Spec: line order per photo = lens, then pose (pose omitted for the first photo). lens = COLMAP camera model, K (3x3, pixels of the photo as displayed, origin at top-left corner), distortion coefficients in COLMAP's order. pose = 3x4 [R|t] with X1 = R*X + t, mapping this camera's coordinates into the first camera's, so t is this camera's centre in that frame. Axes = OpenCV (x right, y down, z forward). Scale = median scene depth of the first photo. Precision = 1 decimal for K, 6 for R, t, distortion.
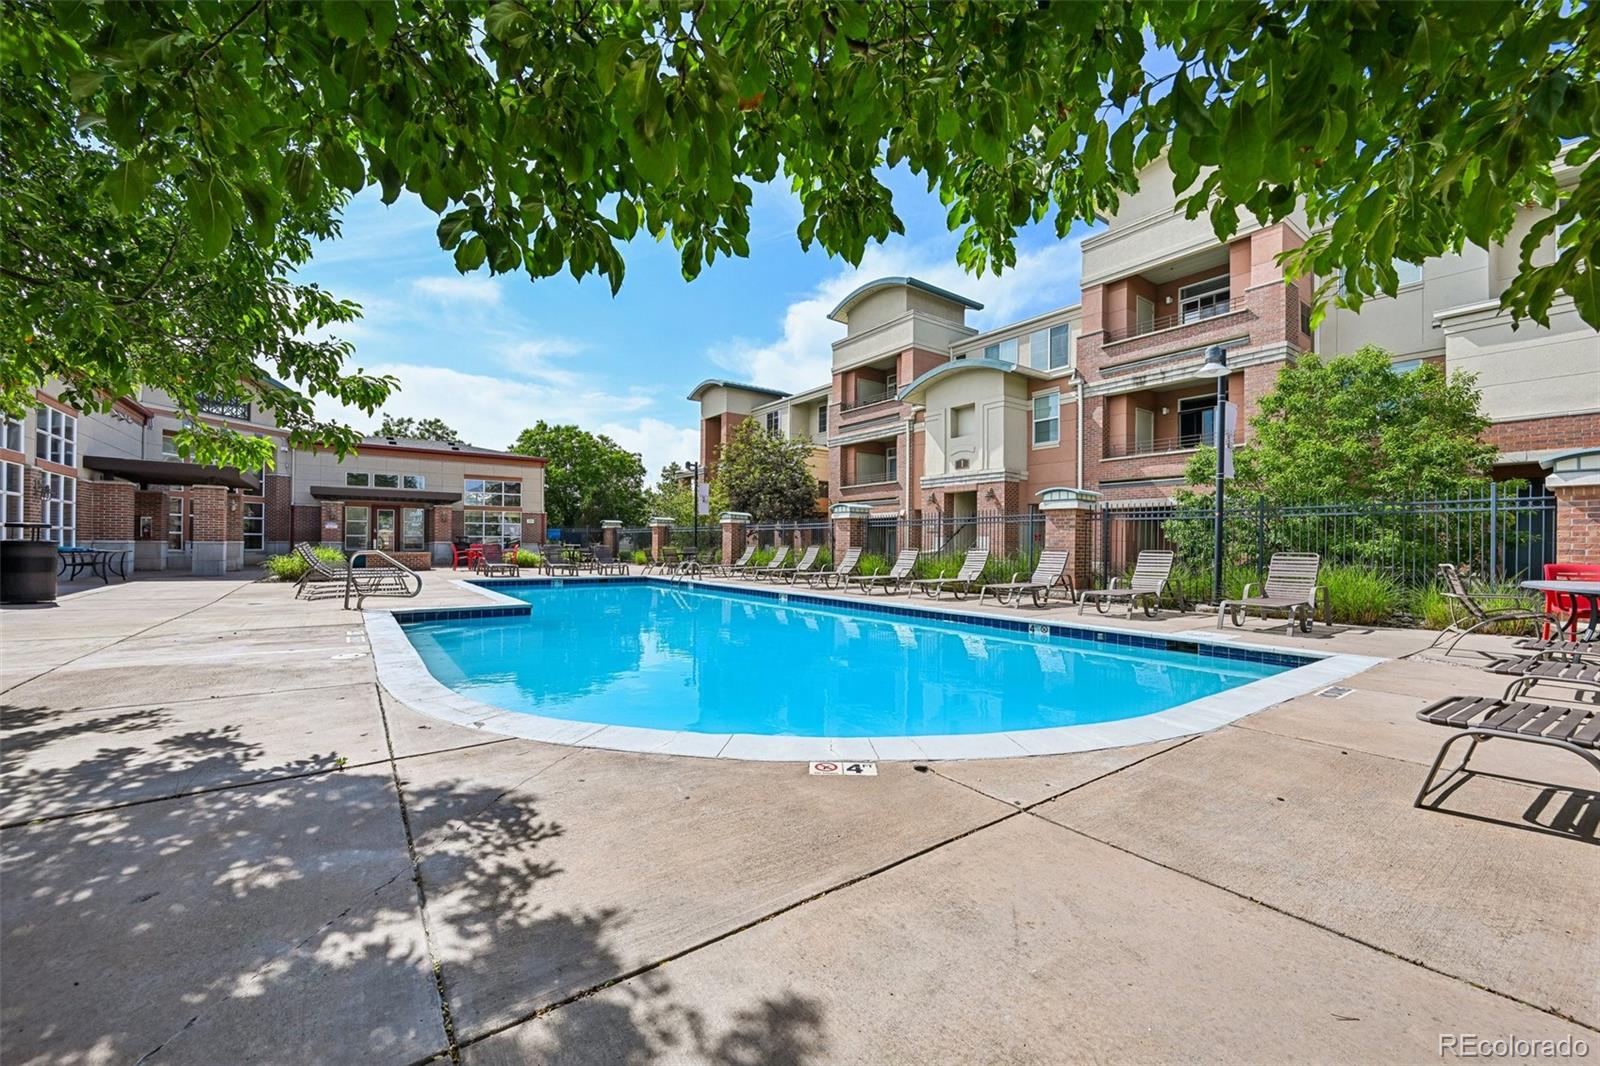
lens RADIAL K [[621.7, 0, 805.7], [0, 621.7, 542.1], [0, 0, 1]] dist [-0.011964, -0.000151]
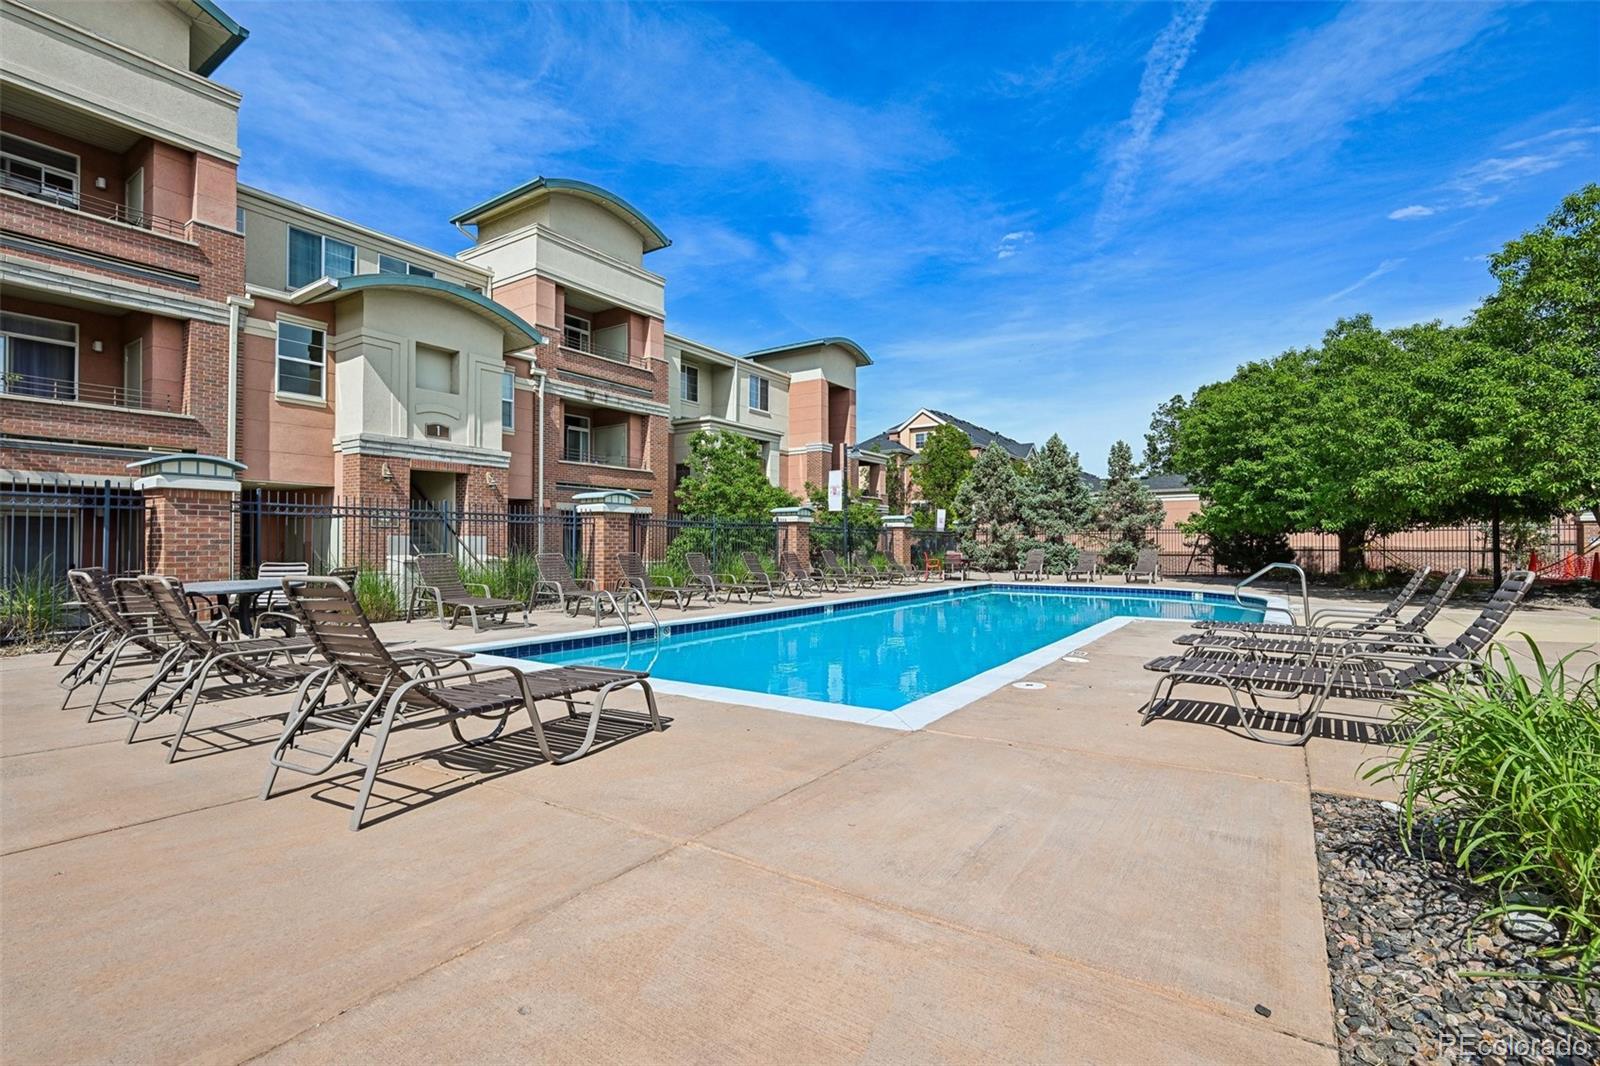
lens RADIAL K [[735.4, 0, 804.2], [0, 735.4, 534.3], [0, 0, 1]] dist [0.001192, 0.000061]
pose [[-0.335565, 0.011193, 0.941950, -0.664560], [-0.005328, 0.999891, -0.013780, -0.002158], [-0.942002, -0.009643, -0.335469, 0.910484]]
